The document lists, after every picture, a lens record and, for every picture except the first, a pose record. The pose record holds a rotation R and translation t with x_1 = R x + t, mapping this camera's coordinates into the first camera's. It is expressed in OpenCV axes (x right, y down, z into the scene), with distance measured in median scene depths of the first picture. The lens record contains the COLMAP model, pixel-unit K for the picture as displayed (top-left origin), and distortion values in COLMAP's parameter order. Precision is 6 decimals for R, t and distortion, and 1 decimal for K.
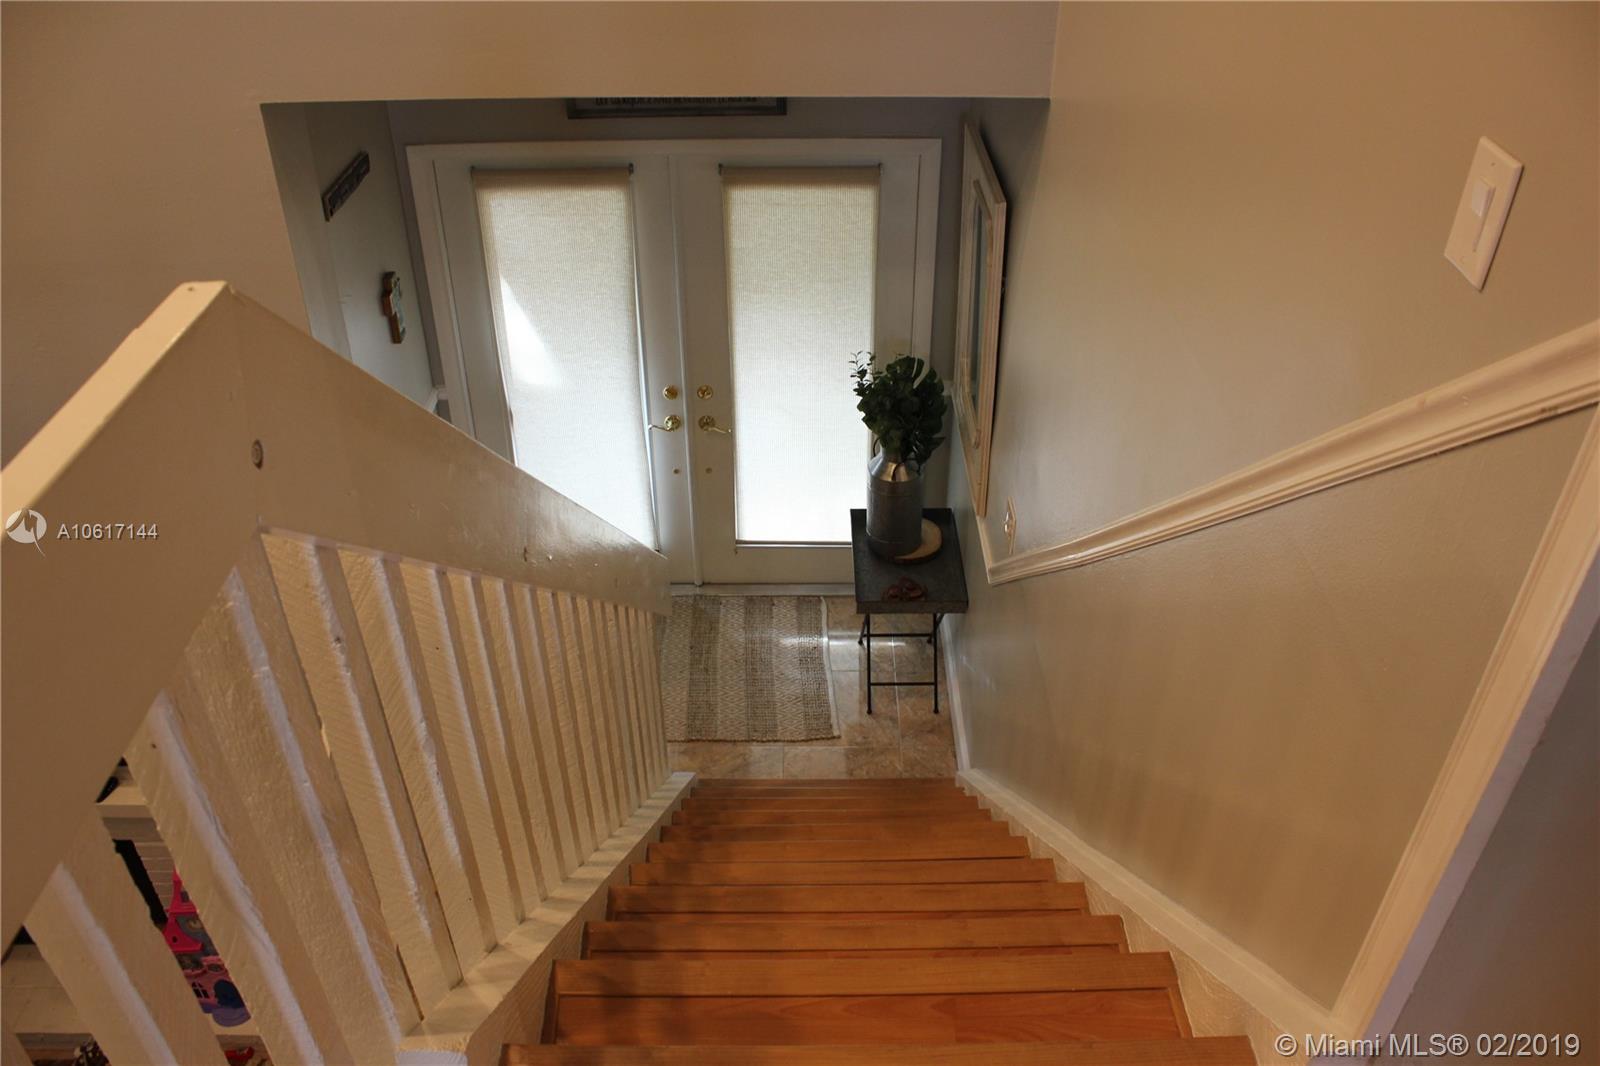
lens RADIAL K [[1321.8, 0, 816.6], [0, 1321.8, 551.1], [0, 0, 1]] dist [-0.163845, 0.148083]
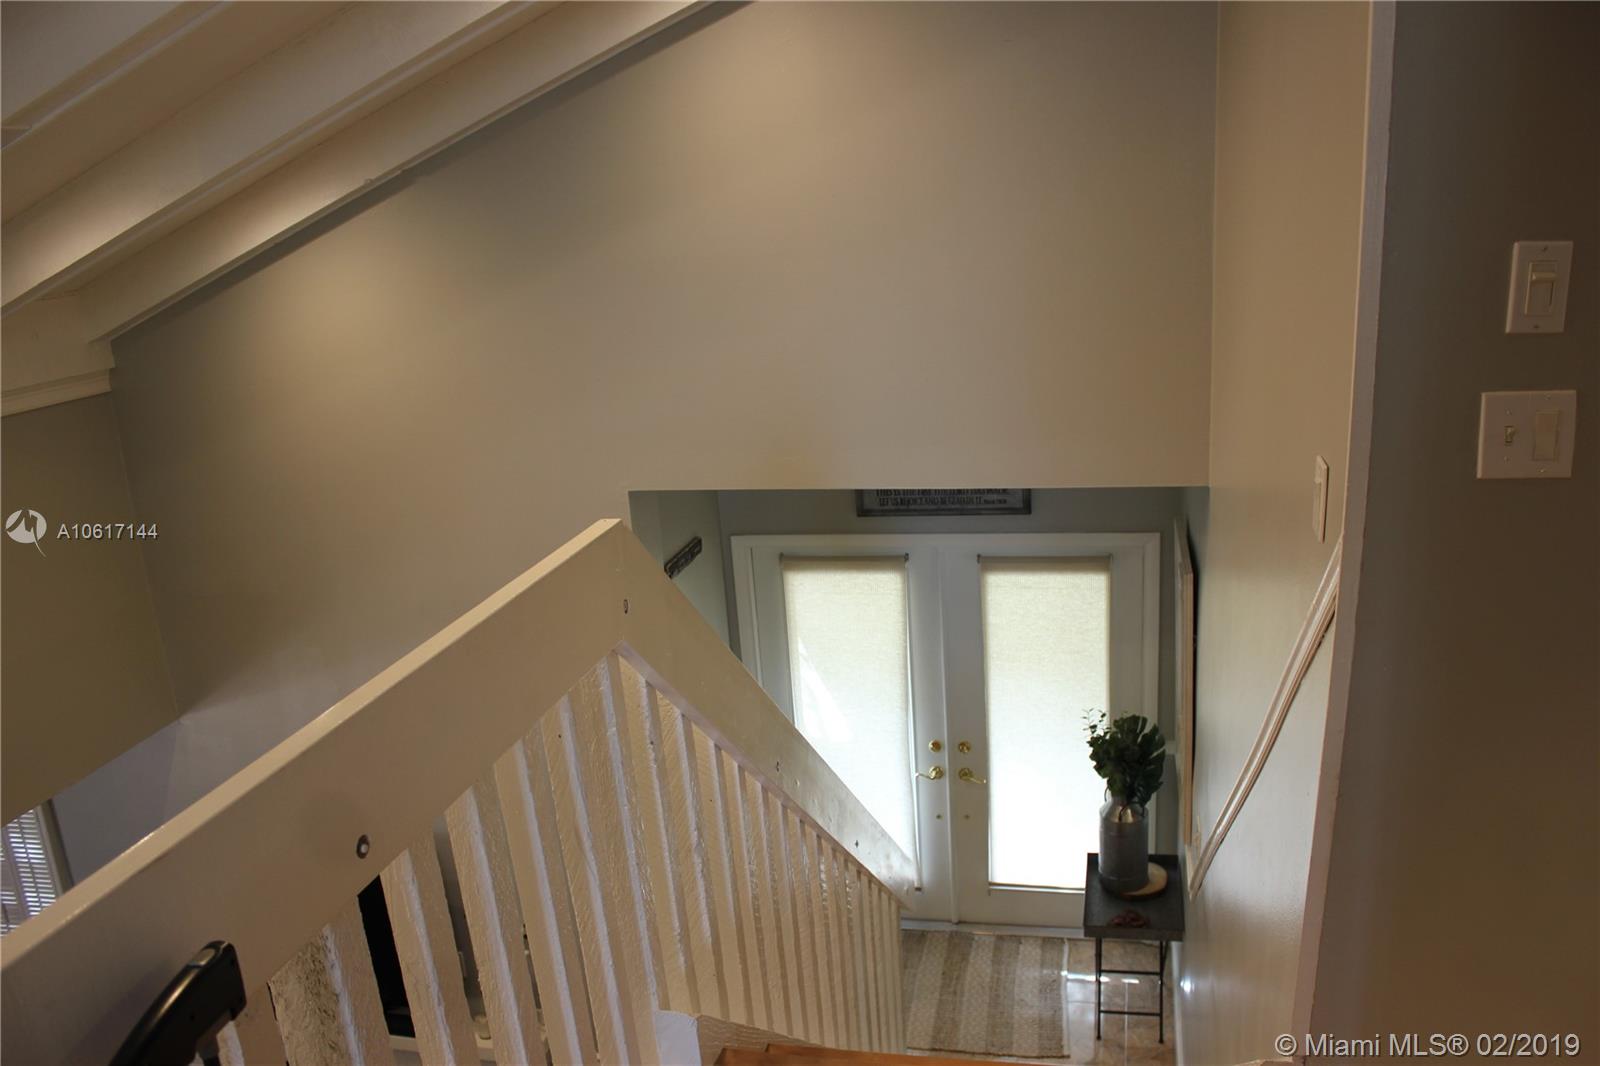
lens RADIAL K [[1321.8, 0, 816.6], [0, 1321.8, 551.1], [0, 0, 1]] dist [-0.163845, 0.148083]
pose [[0.971632, -0.000523, -0.236496, 0.067063], [-0.074985, 0.947721, -0.310165, 0.090854], [0.224295, 0.319100, 0.920797, -0.167695]]
